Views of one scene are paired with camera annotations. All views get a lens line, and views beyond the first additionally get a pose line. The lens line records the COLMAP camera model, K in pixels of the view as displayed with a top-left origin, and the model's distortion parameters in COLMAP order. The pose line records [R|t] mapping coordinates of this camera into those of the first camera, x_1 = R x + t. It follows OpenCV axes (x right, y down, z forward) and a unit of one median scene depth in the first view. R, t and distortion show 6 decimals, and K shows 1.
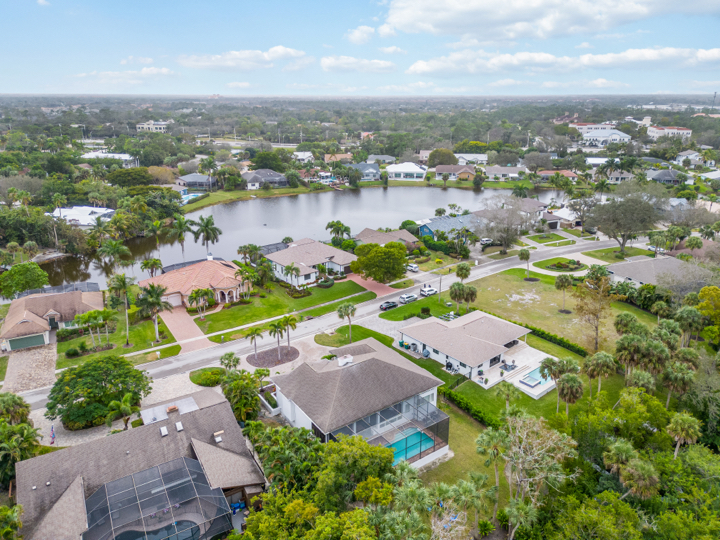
lens RADIAL K [[514.1, 0, 359.5], [0, 514.1, 268.7], [0, 0, 1]] dist [0.062730, -0.050592]
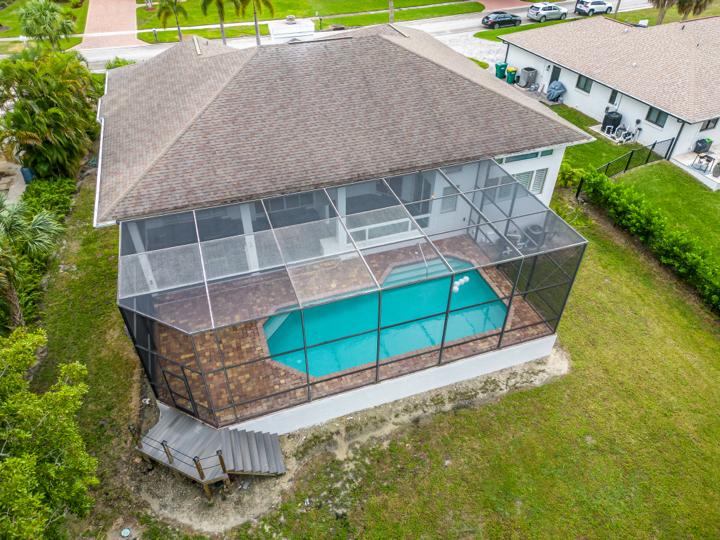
lens RADIAL K [[514.1, 0, 356.8], [0, 514.1, 270.1], [0, 0, 1]] dist [0.062730, -0.050592]
pose [[0.961120, 0.177353, -0.211644, 0.097944], [-0.092625, 0.929130, 0.357963, 0.175499], [0.260131, -0.324442, 0.909433, 0.591014]]
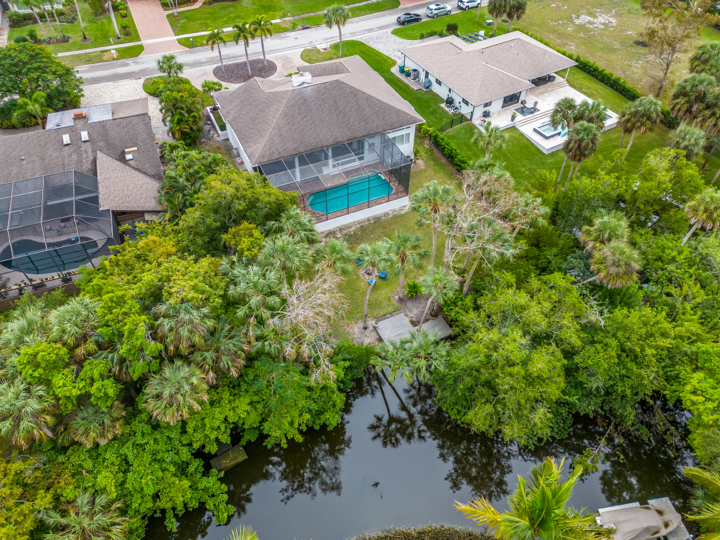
lens RADIAL K [[514.1, 0, 357.1], [0, 514.1, 269.7], [0, 0, 1]] dist [0.062730, -0.050592]
pose [[0.984374, 0.134079, -0.114149, 0.163792], [-0.063619, 0.875260, 0.479450, 0.043855], [0.164194, -0.464696, 0.870114, 0.175741]]
